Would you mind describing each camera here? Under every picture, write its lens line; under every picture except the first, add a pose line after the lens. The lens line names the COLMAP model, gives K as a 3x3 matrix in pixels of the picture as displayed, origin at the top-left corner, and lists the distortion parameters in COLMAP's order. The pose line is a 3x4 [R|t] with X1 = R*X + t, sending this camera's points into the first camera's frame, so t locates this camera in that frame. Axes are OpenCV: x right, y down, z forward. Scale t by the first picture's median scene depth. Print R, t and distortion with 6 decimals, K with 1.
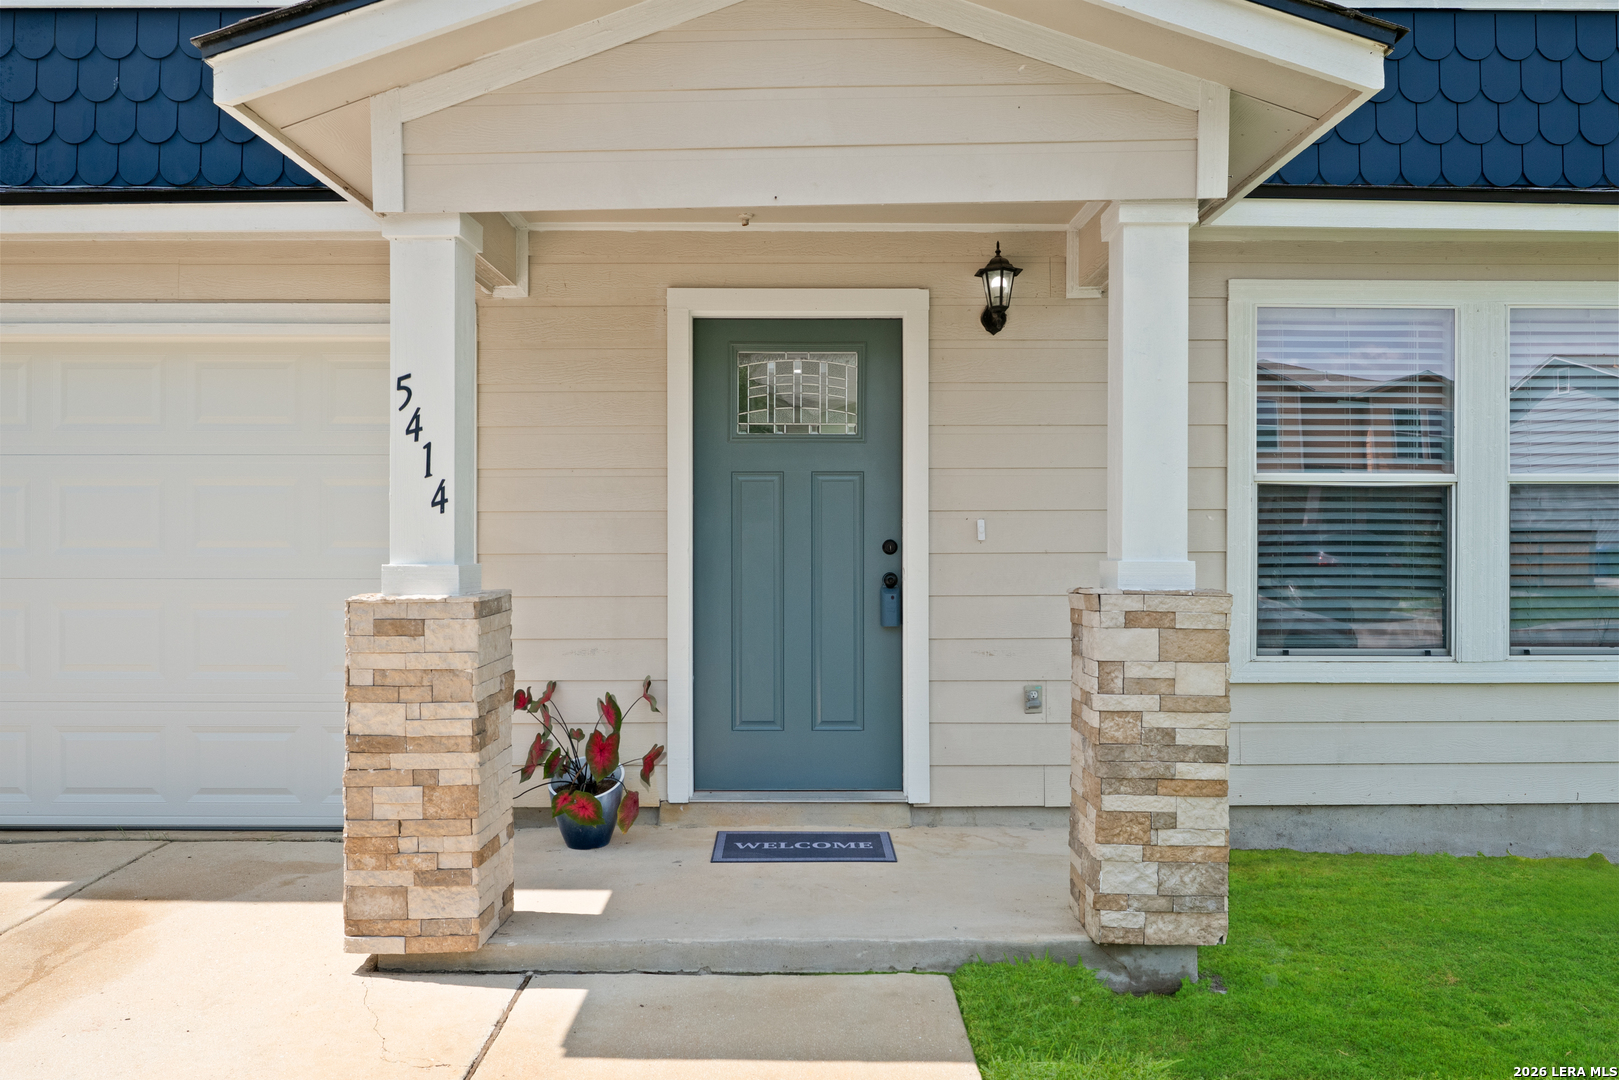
lens RADIAL K [[1169.3, 0, 812.5], [0, 1169.3, 542.6], [0, 0, 1]] dist [-0.007079, -0.001236]
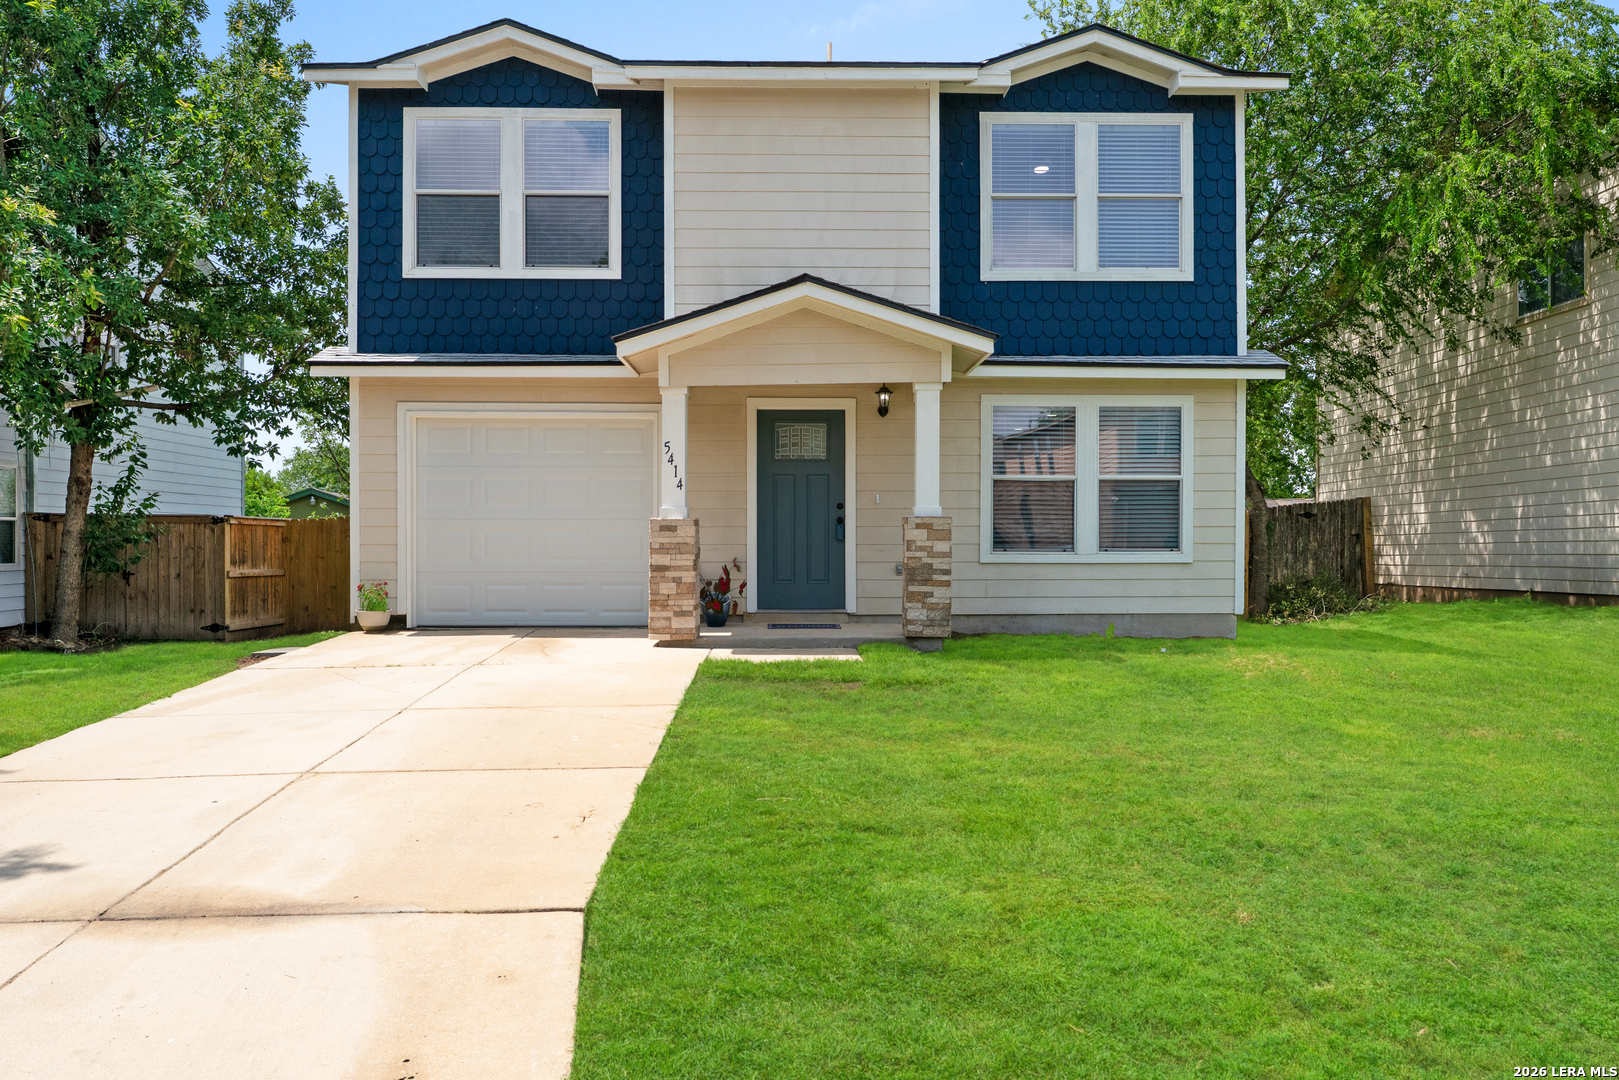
lens RADIAL K [[1169.3, 0, 808.1], [0, 1169.3, 533.7], [0, 0, 1]] dist [-0.007079, -0.001236]
pose [[0.999927, 0.000690, 0.012080, -0.027940], [-0.000675, 0.999999, -0.001228, 0.065859], [-0.012081, 0.001219, 0.999926, -1.429756]]
